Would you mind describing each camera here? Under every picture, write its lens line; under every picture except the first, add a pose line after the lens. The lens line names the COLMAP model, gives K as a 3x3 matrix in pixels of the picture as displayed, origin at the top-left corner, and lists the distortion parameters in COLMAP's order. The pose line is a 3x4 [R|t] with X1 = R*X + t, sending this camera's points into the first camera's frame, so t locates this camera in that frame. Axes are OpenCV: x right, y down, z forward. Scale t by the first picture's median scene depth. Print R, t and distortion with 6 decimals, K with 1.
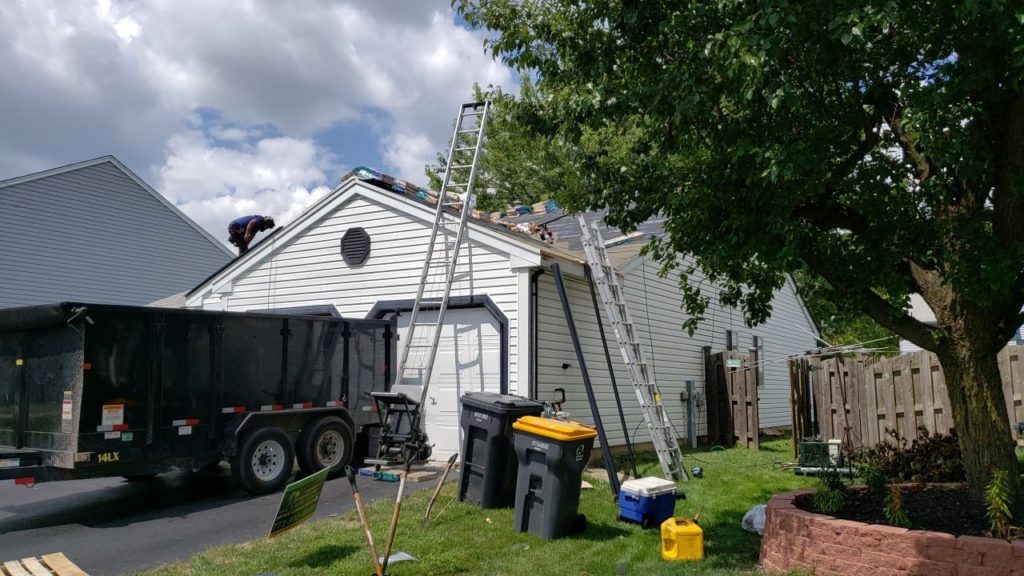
lens RADIAL K [[777.9, 0, 510.2], [0, 777.9, 294.5], [0, 0, 1]] dist [0.059052, -0.001836]
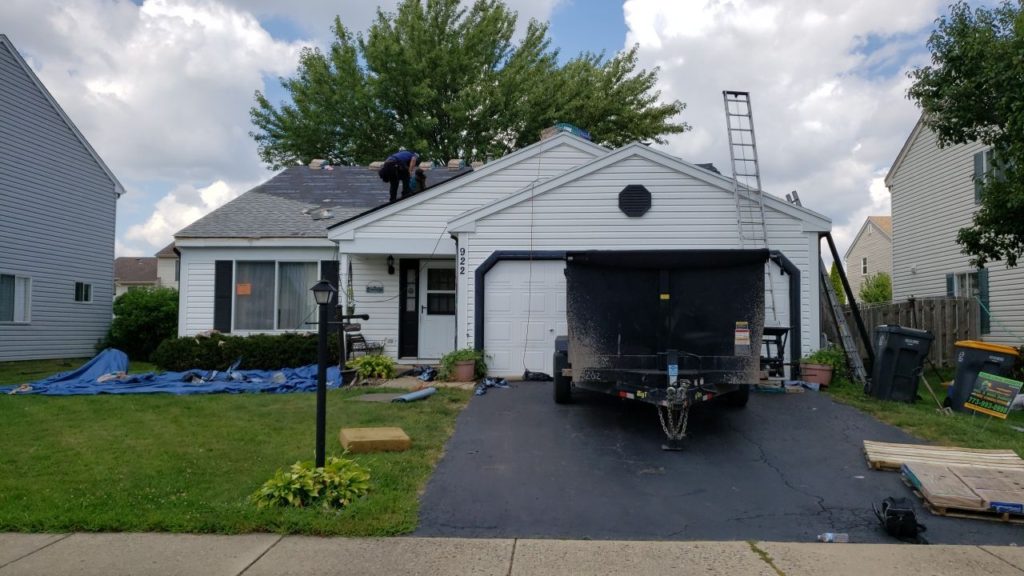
lens RADIAL K [[777.9, 0, 510.9], [0, 777.9, 283.7], [0, 0, 1]] dist [0.059052, -0.001836]
pose [[0.861877, 0.024487, 0.506526, -1.042396], [-0.053463, 0.997655, 0.042741, 0.022993], [-0.504291, -0.063918, 0.861165, 0.112289]]
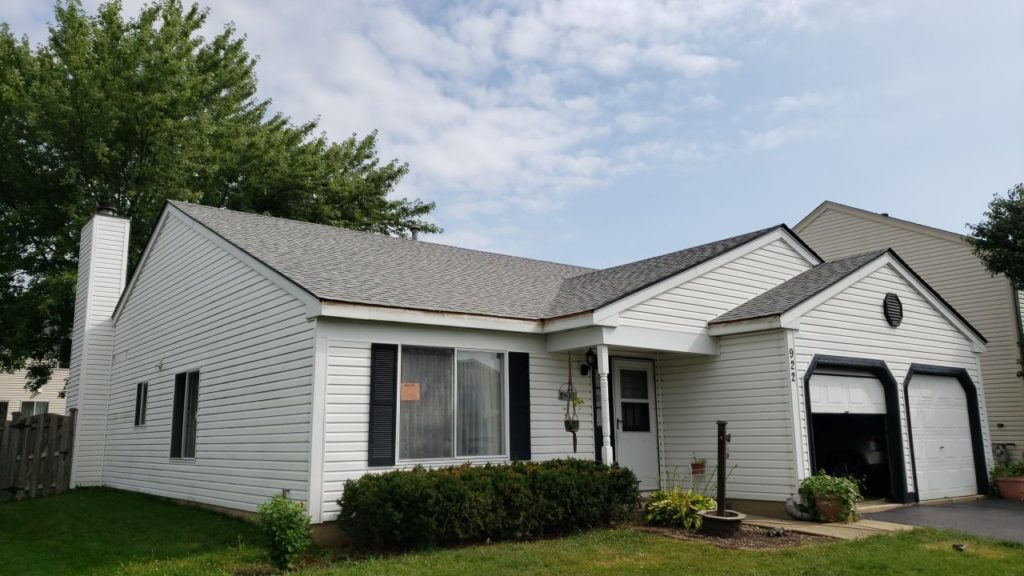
lens RADIAL K [[777.9, 0, 512.0], [0, 777.9, 287.9], [0, 0, 1]] dist [0.059052, -0.001836]
pose [[0.324389, 0.161747, 0.931992, -1.579519], [-0.089060, 0.986118, -0.140143, 0.124245], [-0.941722, -0.037542, 0.334291, 1.269504]]
